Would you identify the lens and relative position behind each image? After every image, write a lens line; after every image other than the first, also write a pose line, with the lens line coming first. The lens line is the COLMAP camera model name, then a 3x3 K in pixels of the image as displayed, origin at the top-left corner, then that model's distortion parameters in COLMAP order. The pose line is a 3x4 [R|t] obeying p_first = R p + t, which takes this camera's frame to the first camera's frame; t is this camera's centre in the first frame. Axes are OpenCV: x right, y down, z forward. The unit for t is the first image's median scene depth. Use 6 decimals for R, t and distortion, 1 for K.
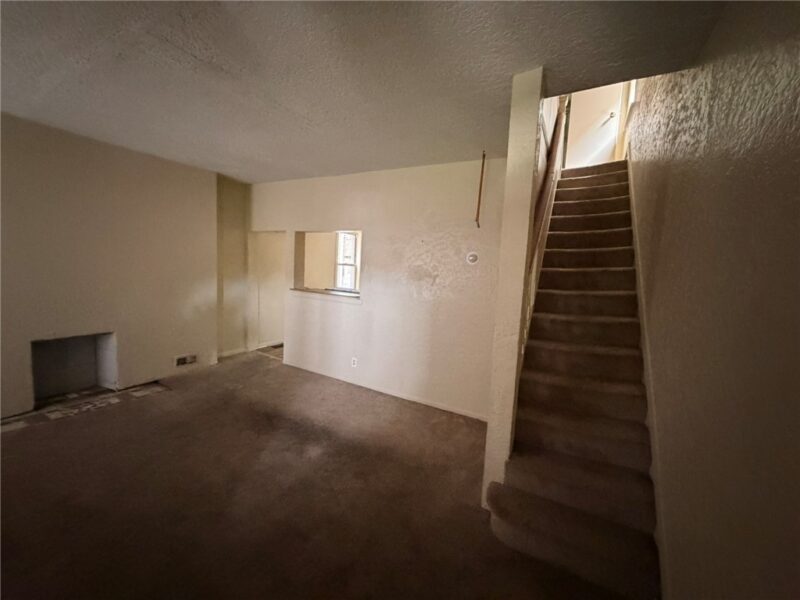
lens RADIAL K [[319.8, 0, 400.0], [0, 319.8, 300.0], [0, 0, 1]] dist [-0.000467, -0.000113]
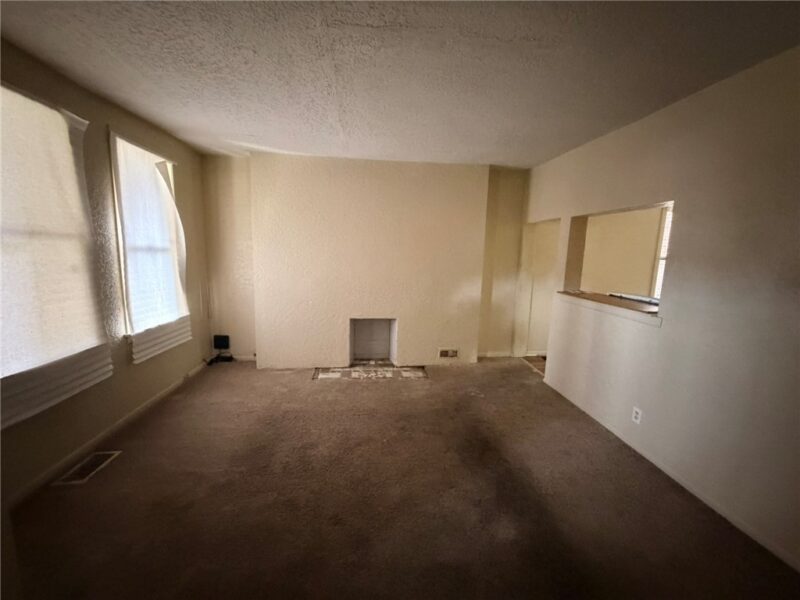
lens RADIAL K [[319.8, 0, 400.0], [0, 319.8, 300.0], [0, 0, 1]] dist [-0.000467, -0.000113]
pose [[0.580974, 0.084250, -0.809550, 0.076124], [-0.074736, 0.995948, 0.050015, -0.027148], [0.810483, 0.031445, 0.584917, 0.245647]]
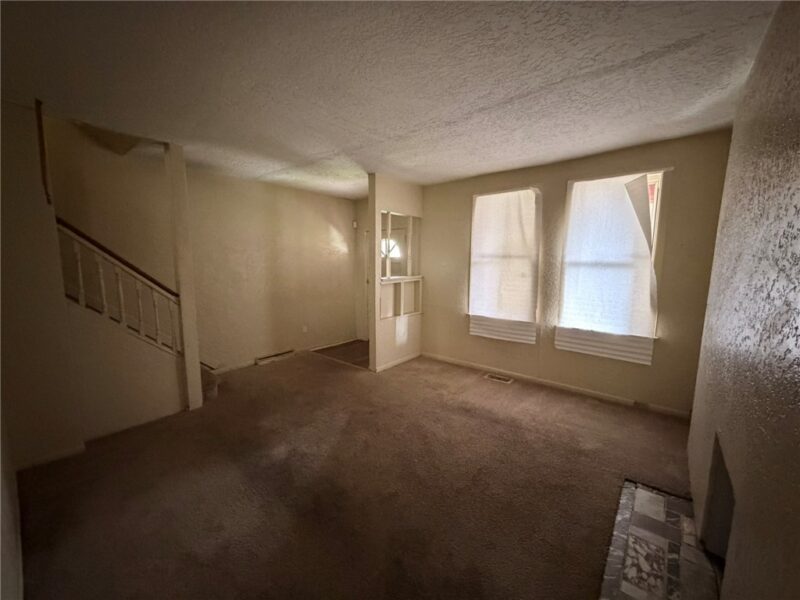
lens RADIAL K [[319.8, 0, 400.0], [0, 319.8, 300.0], [0, 0, 1]] dist [-0.000467, -0.000113]
pose [[-0.980438, -0.074276, 0.182273, -0.490194], [-0.031587, 0.973436, 0.226769, -0.144077], [-0.194275, 0.216575, -0.956741, 1.116699]]
